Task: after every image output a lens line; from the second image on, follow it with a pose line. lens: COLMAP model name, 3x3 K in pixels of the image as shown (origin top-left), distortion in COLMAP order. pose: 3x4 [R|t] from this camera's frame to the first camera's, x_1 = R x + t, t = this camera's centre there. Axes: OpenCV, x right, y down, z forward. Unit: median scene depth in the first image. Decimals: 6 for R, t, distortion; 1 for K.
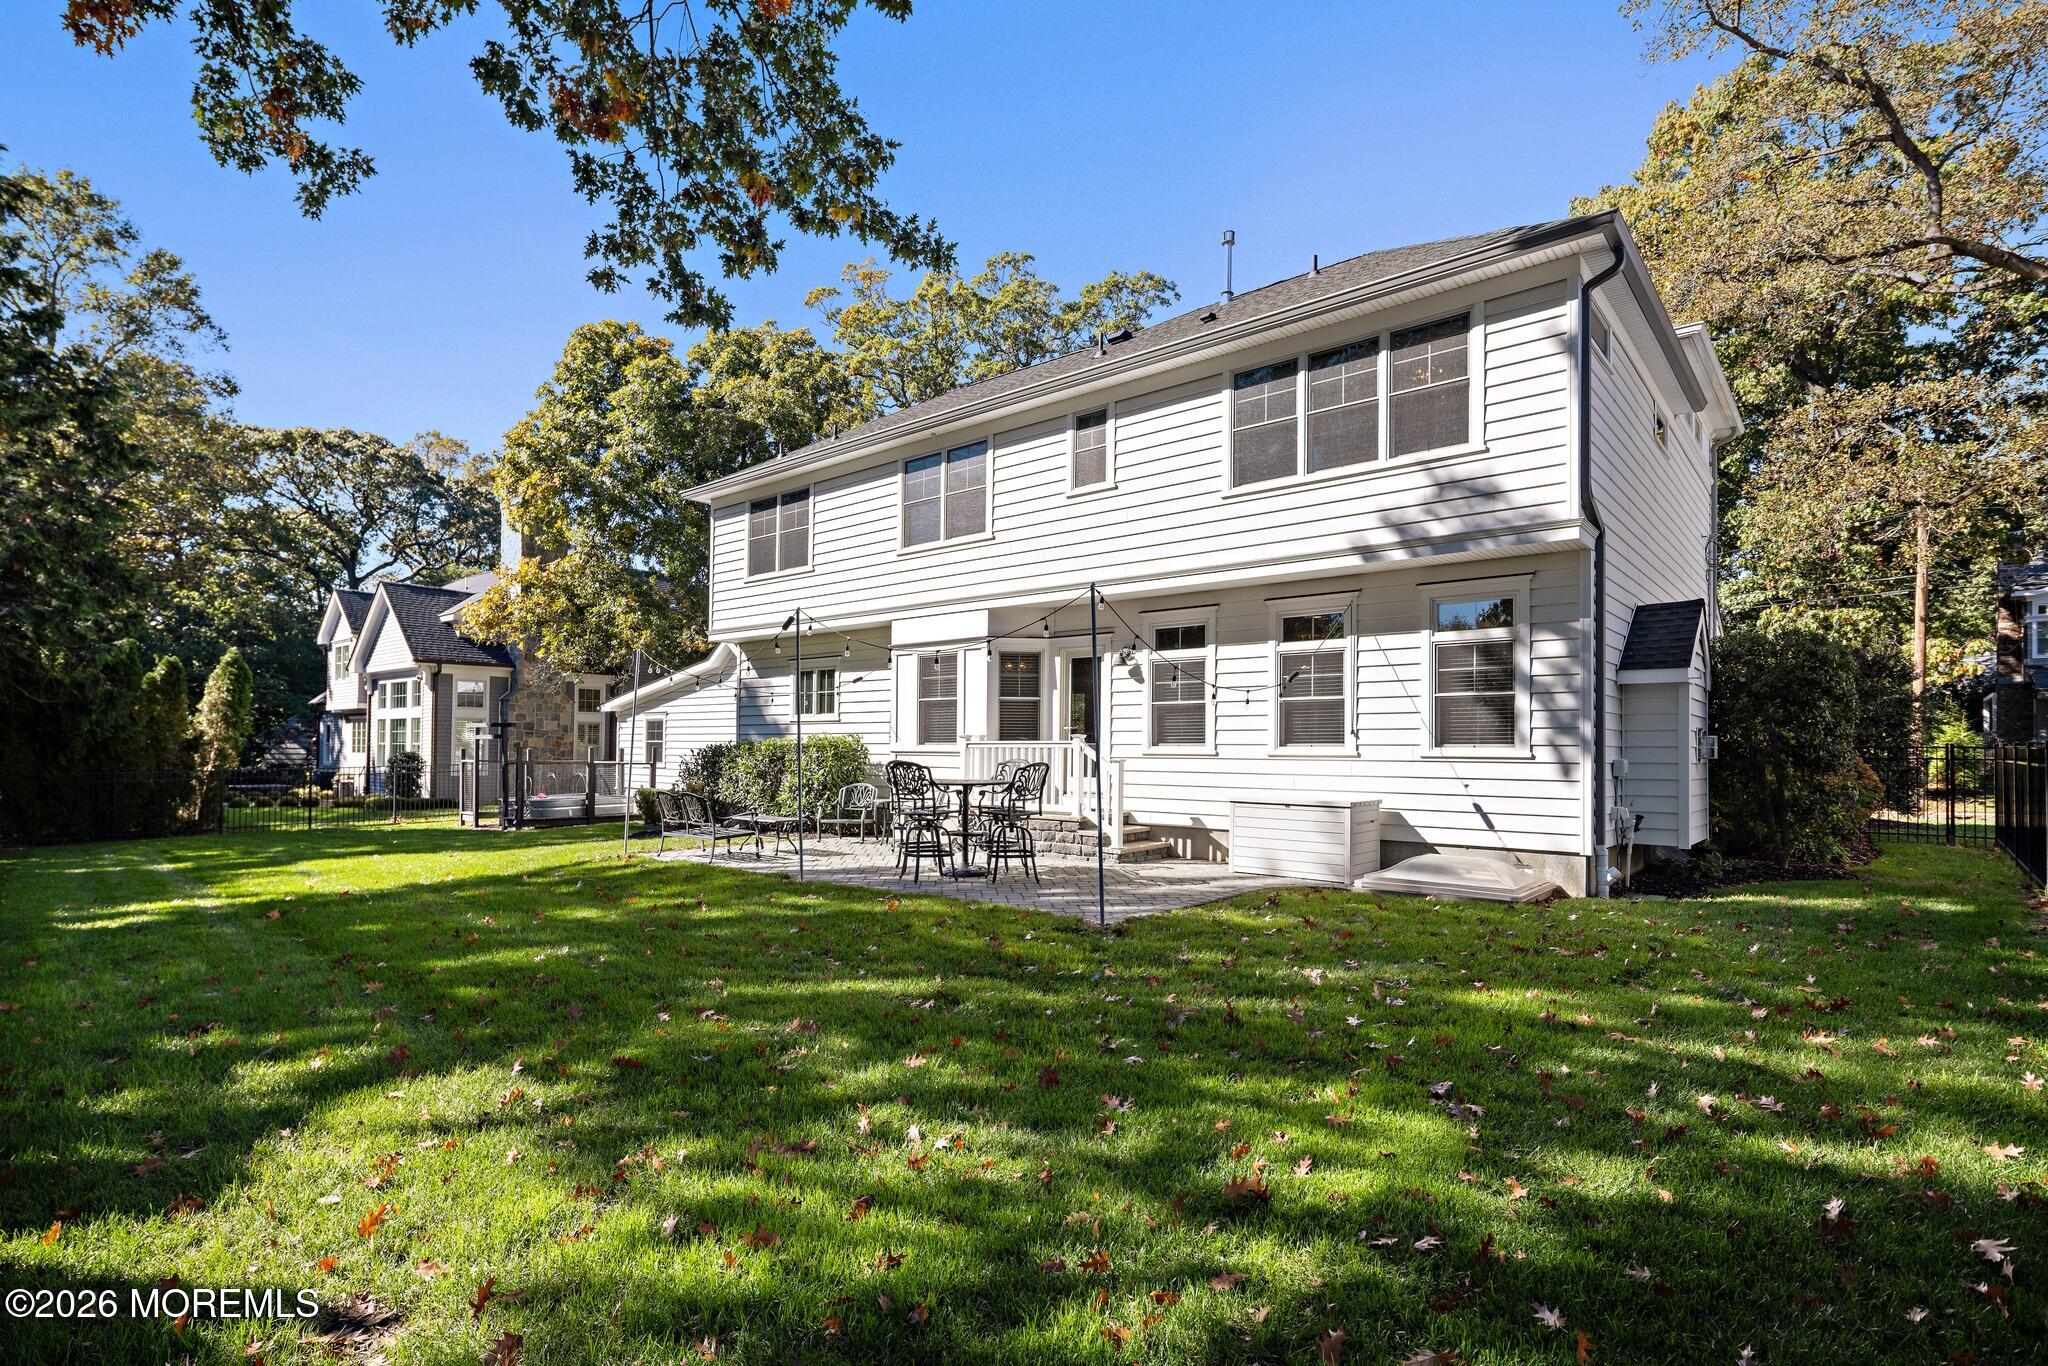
lens RADIAL K [[996.8, 0, 1027.1], [0, 996.8, 740.2], [0, 0, 1]] dist [0.005852, 0.000526]
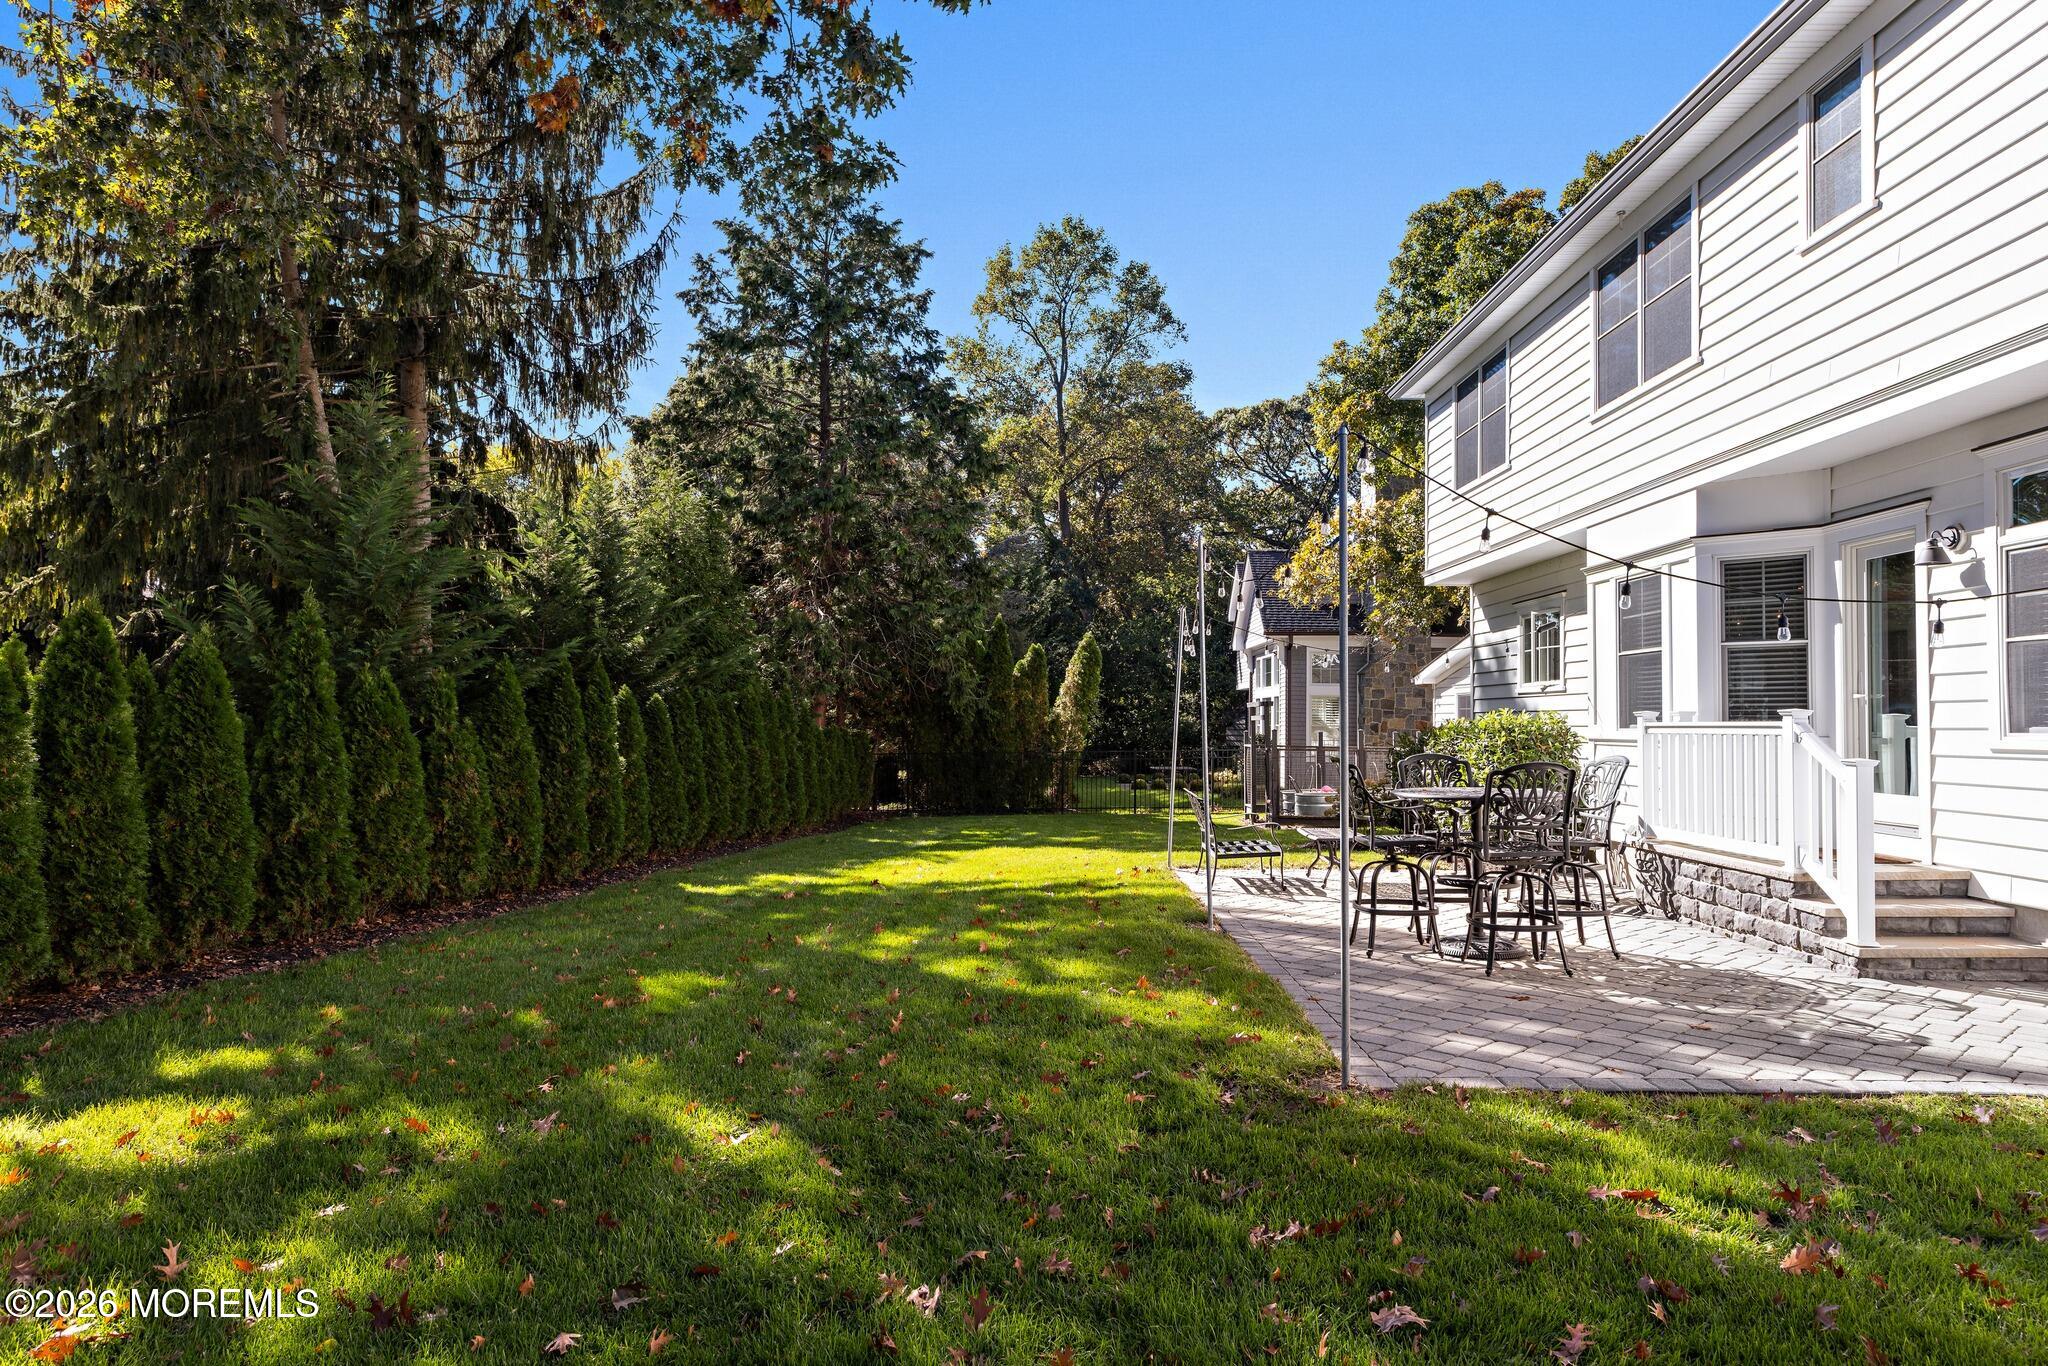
lens RADIAL K [[1247.8, 0, 1027.3], [0, 1247.8, 682.9], [0, 0, 1]] dist [0.000705, 0.002254]
pose [[0.638096, -0.026701, -0.769494, 0.211768], [0.003520, 0.999489, -0.031763, -0.000290], [0.769949, 0.017560, 0.637864, 0.210218]]
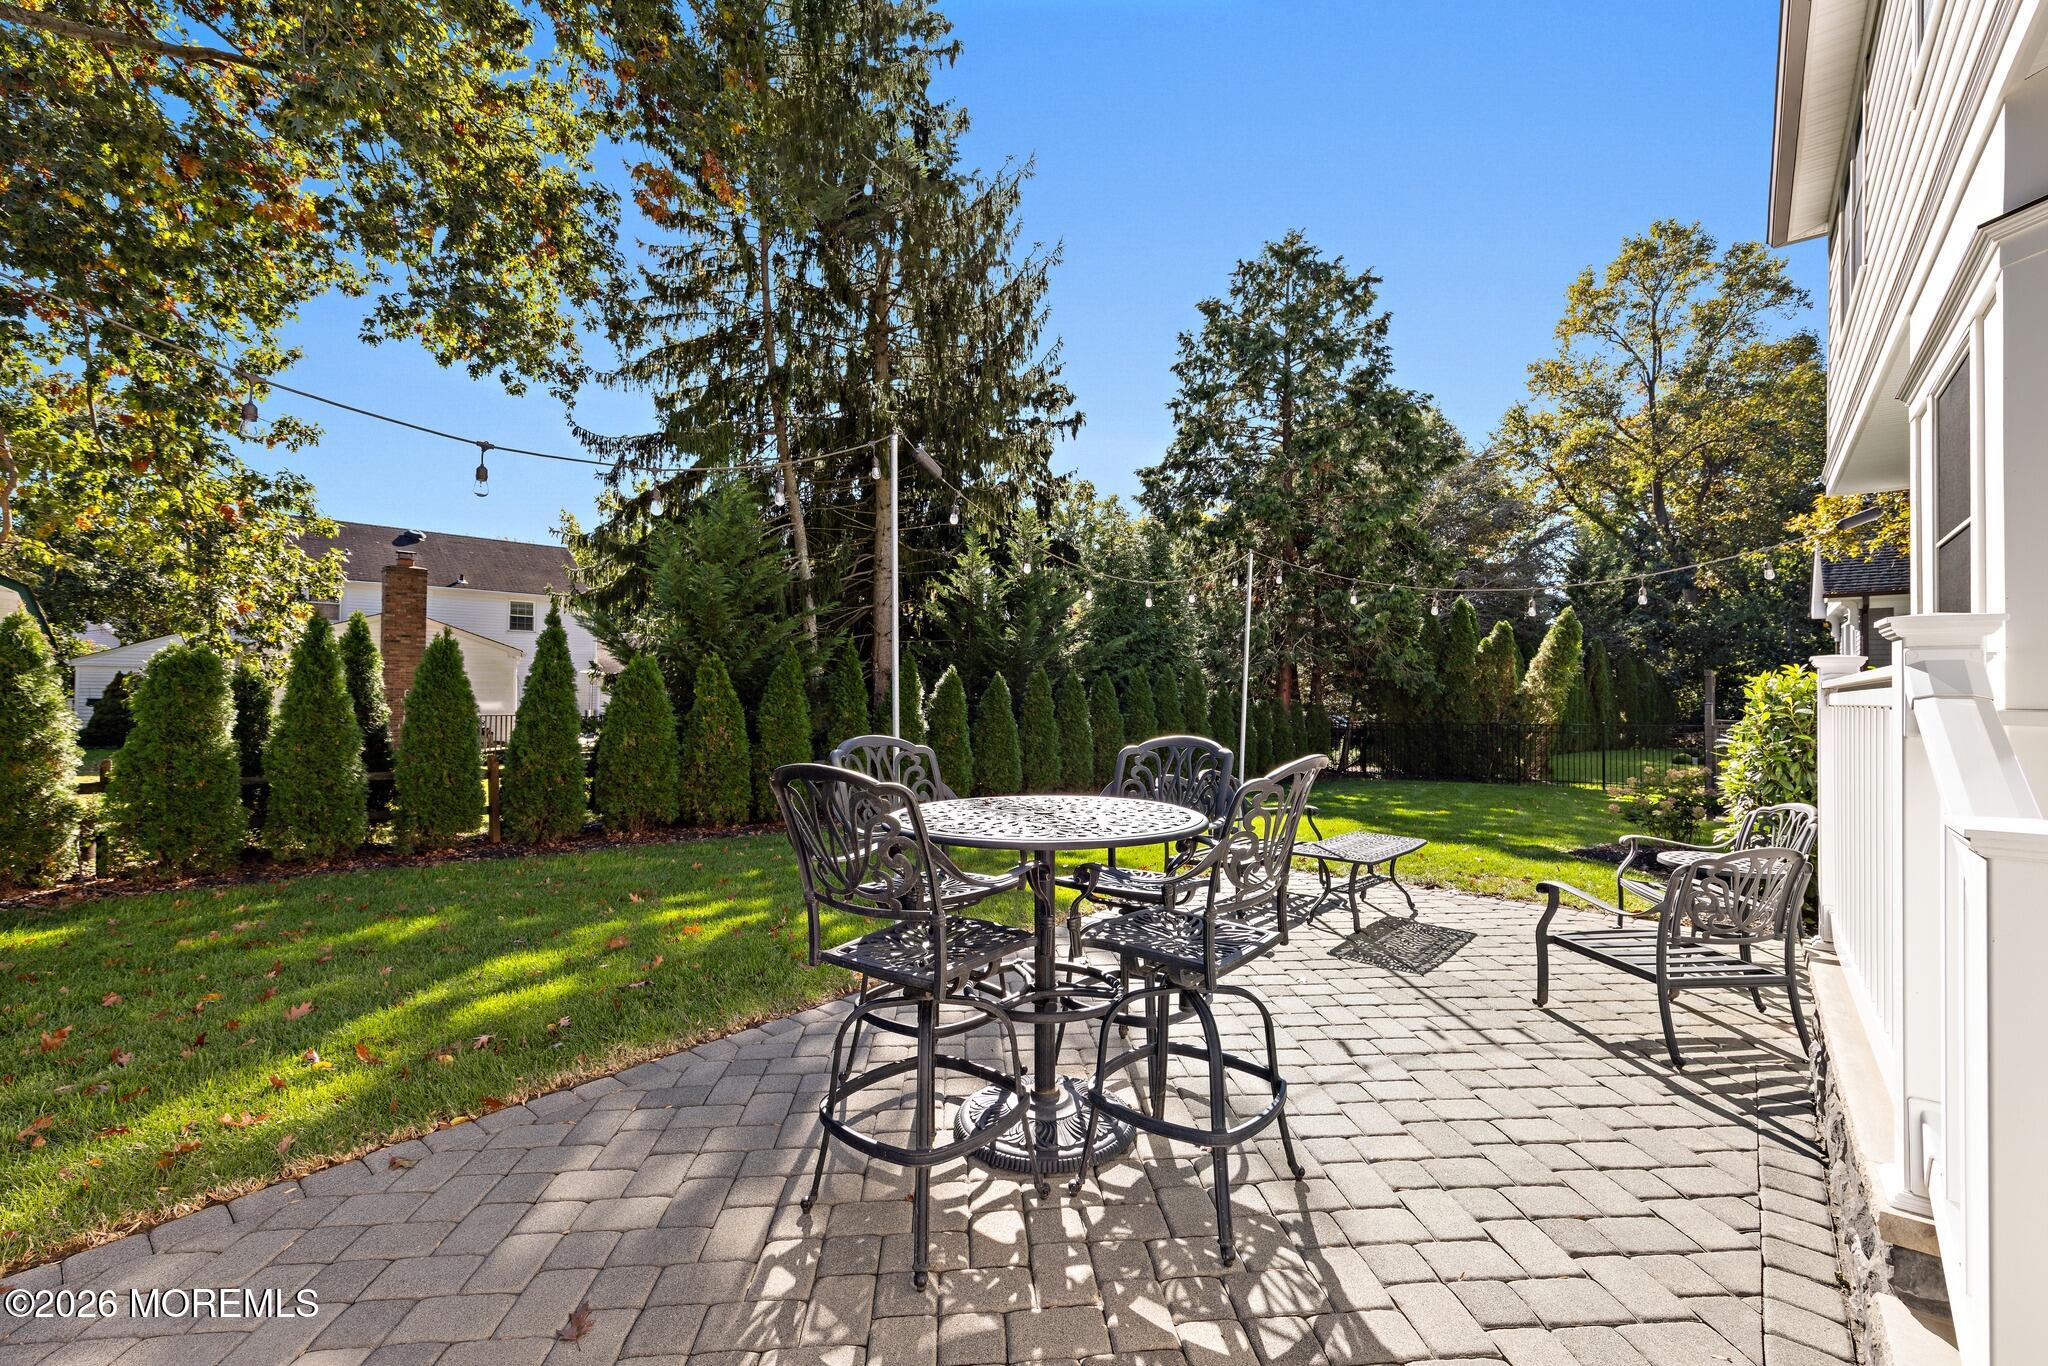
lens RADIAL K [[855.2, 0, 1024.4], [0, 855.2, 684.2], [0, 0, 1]] dist [-0.000837, -0.000001]
pose [[0.006624, -0.018342, -0.999810, 0.128921], [0.000859, 0.999831, -0.018337, 0.004982], [0.999978, -0.000738, 0.006638, 0.635801]]
